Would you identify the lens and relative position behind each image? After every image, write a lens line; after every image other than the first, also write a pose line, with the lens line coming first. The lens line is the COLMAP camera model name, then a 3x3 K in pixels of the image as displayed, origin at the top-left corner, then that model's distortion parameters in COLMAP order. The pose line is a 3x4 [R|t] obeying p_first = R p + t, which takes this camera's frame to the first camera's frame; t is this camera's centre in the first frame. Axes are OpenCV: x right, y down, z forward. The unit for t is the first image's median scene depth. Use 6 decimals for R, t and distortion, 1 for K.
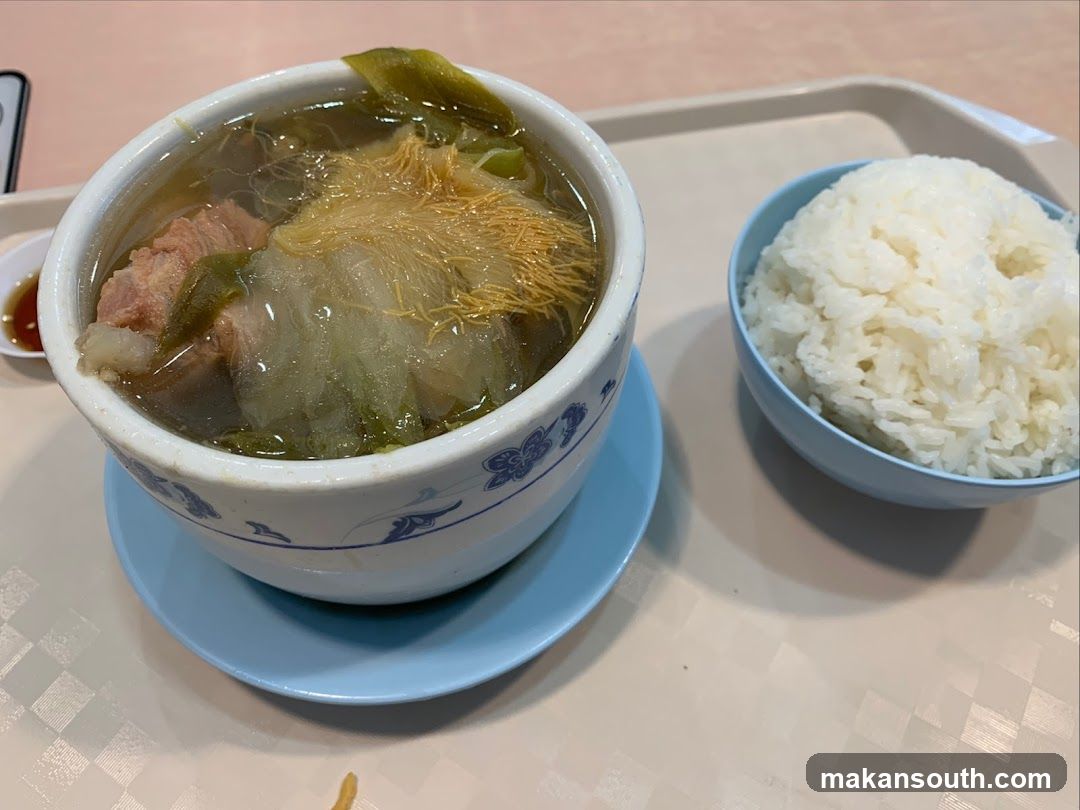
lens RADIAL K [[830.1, 0, 543.8], [0, 830.1, 395.6], [0, 0, 1]] dist [0.000007, -0.004813]
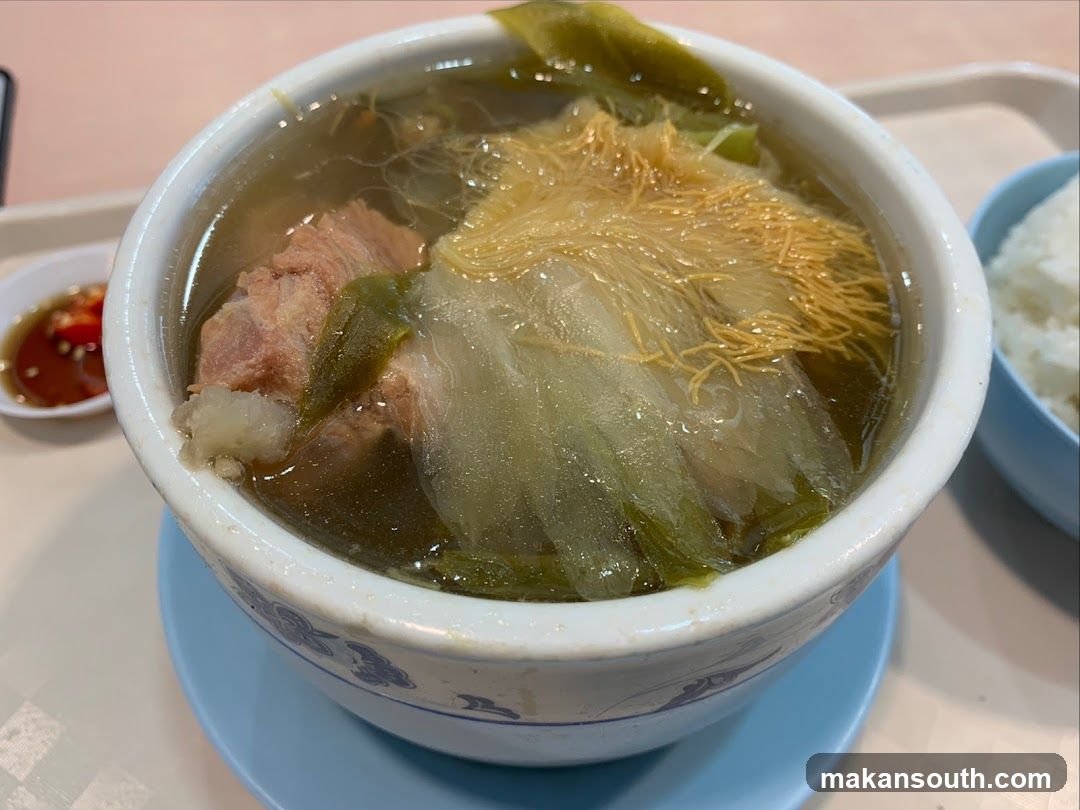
lens RADIAL K [[813.8, 0, 540.0], [0, 813.8, 405.0], [0, 0, 1]] dist [0.014844, 0.000030]
pose [[0.998854, -0.025928, 0.040225, -0.279255], [0.026696, 0.999469, -0.018667, -0.048747], [-0.039719, 0.019720, 0.999016, 0.330067]]
